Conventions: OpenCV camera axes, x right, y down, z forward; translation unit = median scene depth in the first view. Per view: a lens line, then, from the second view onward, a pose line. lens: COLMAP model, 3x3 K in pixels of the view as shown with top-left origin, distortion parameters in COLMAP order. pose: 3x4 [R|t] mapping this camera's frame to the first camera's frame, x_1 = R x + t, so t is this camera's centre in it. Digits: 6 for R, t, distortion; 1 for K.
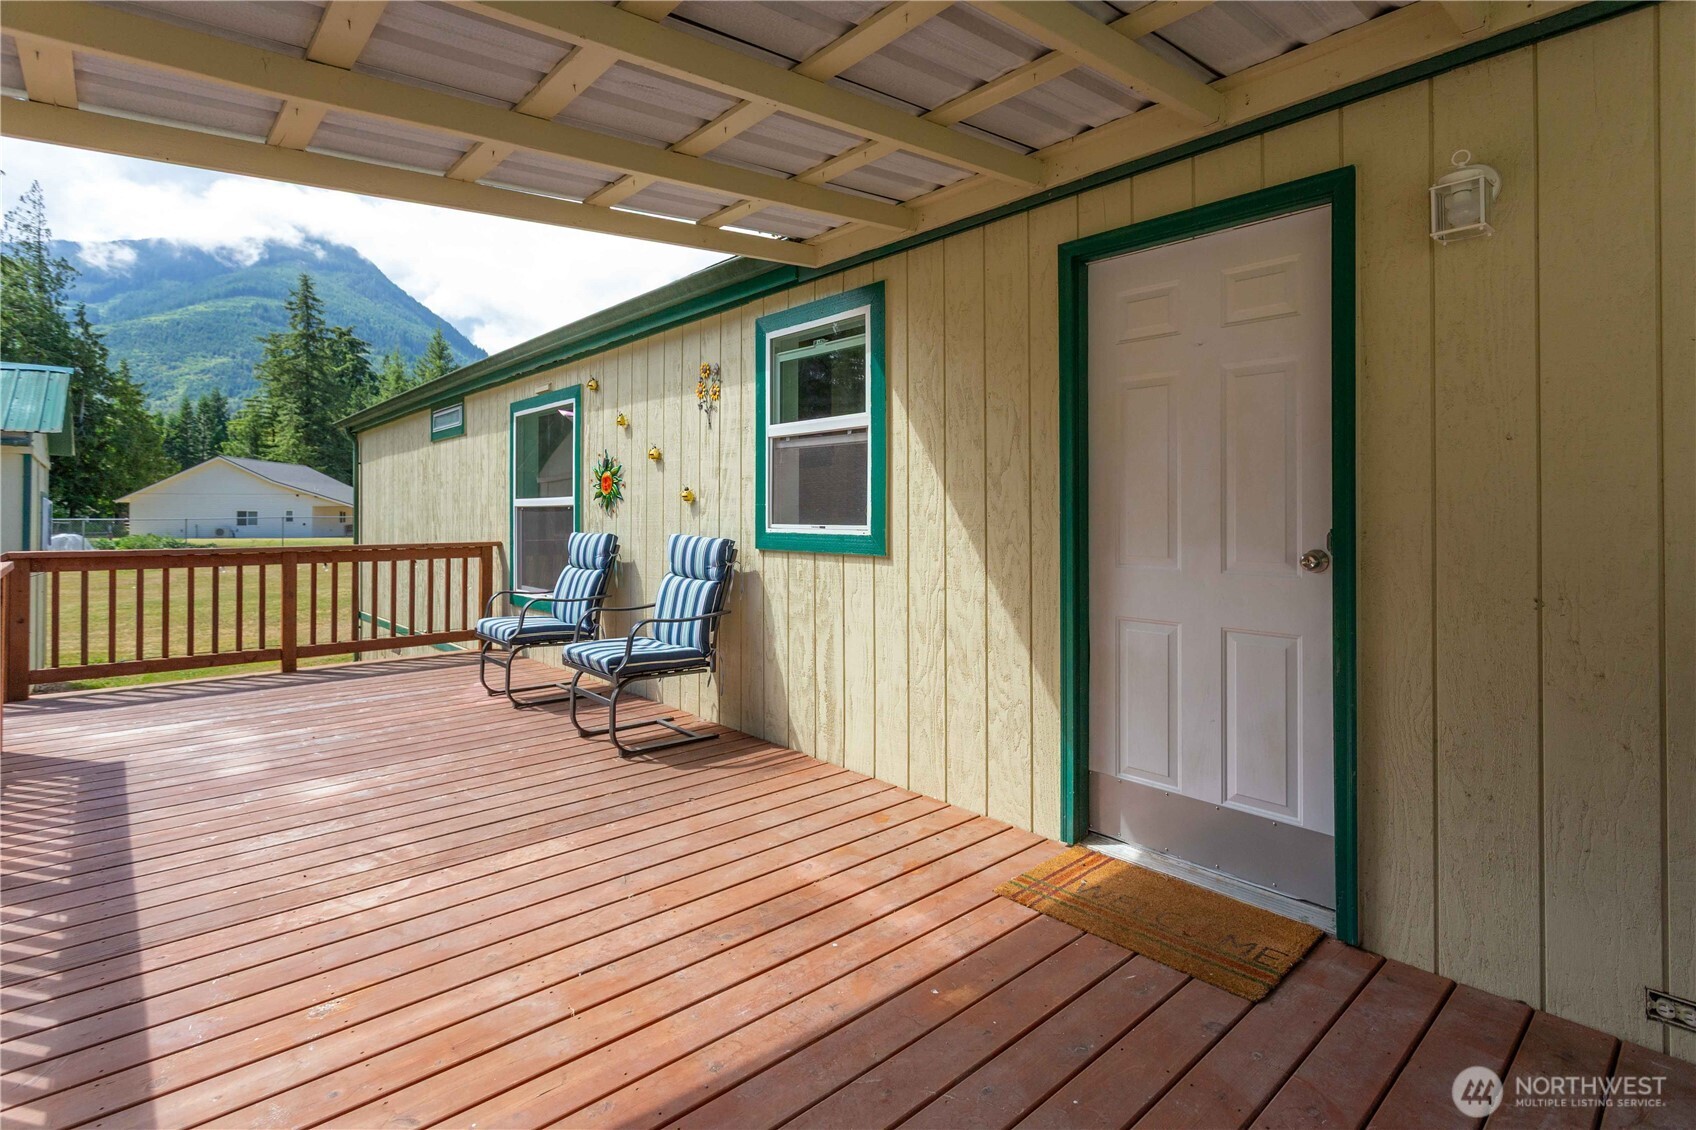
lens RADIAL K [[819.6, 0, 886.2], [0, 819.6, 509.7], [0, 0, 1]] dist [-0.000543, -0.000051]
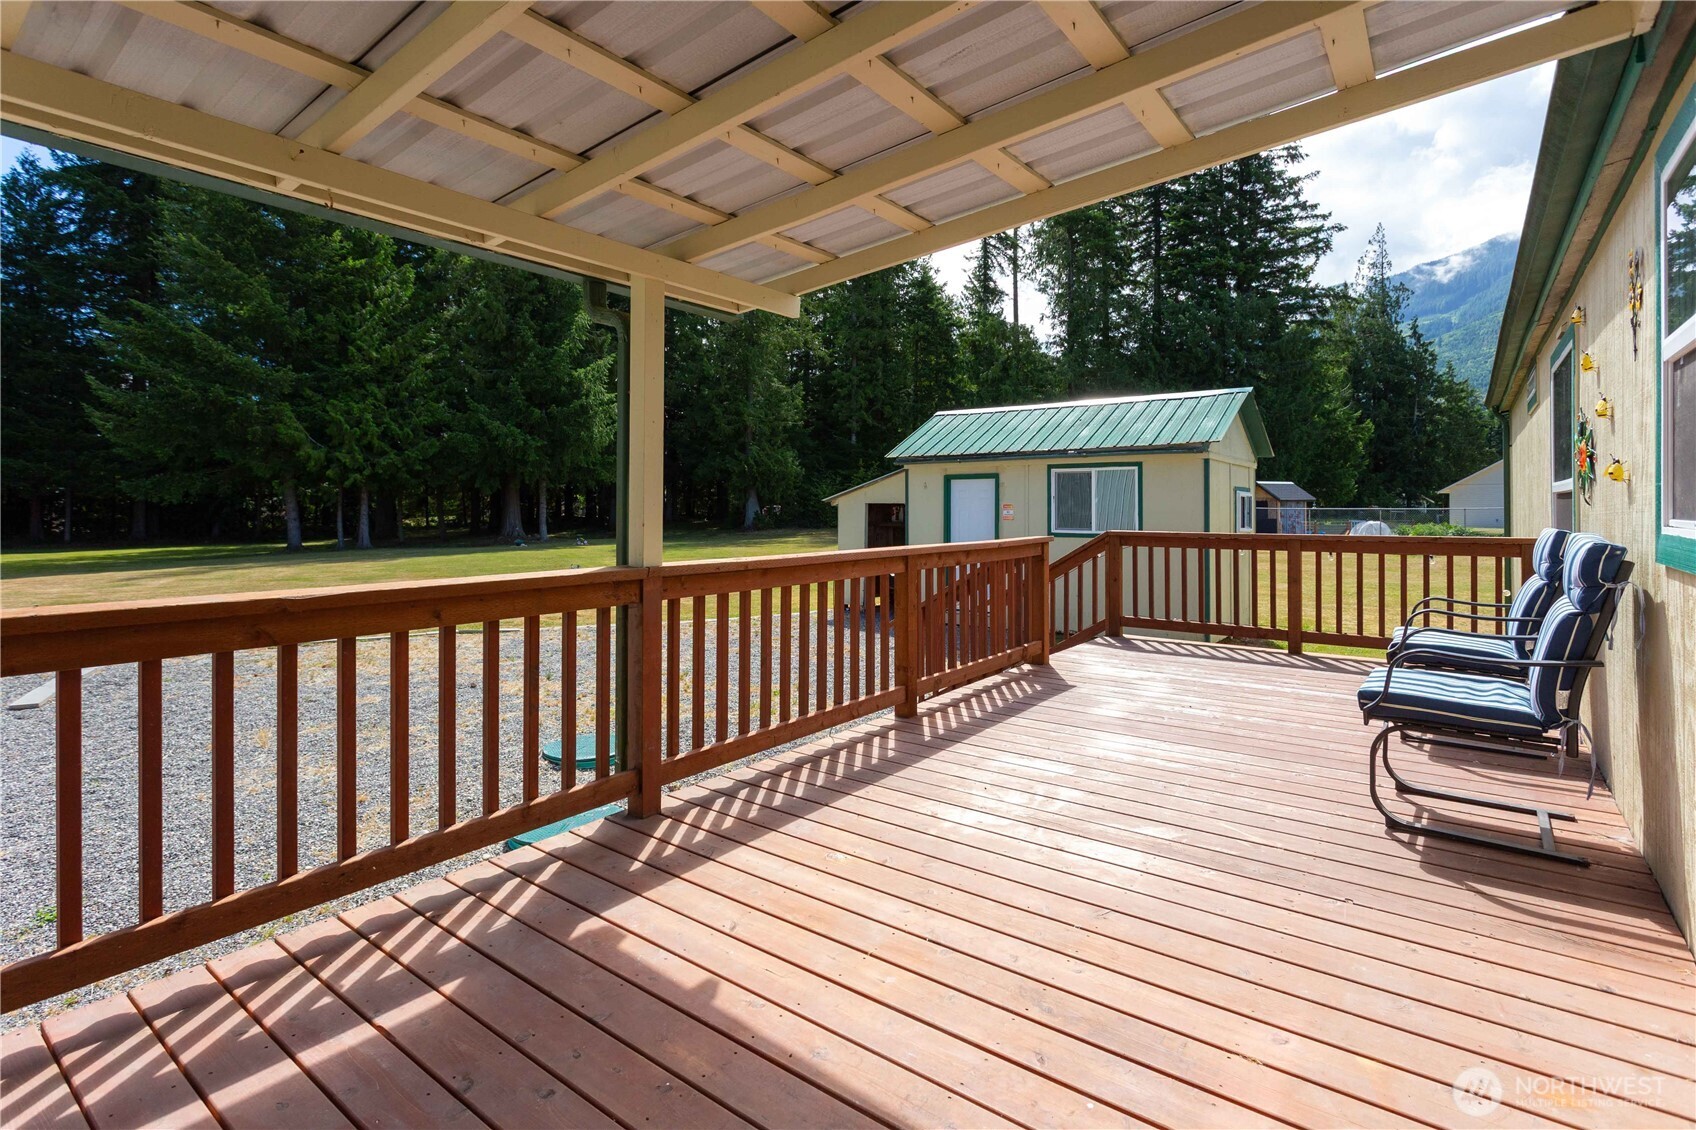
lens RADIAL K [[823.0, 0, 827.6], [0, 823.0, 511.1], [0, 0, 1]] dist [0.001022, 0.000336]
pose [[0.151328, 0.006423, -0.988463, 0.088806], [0.007398, 0.999944, 0.007630, 0.001052], [0.988456, -0.008468, 0.151272, 0.098635]]
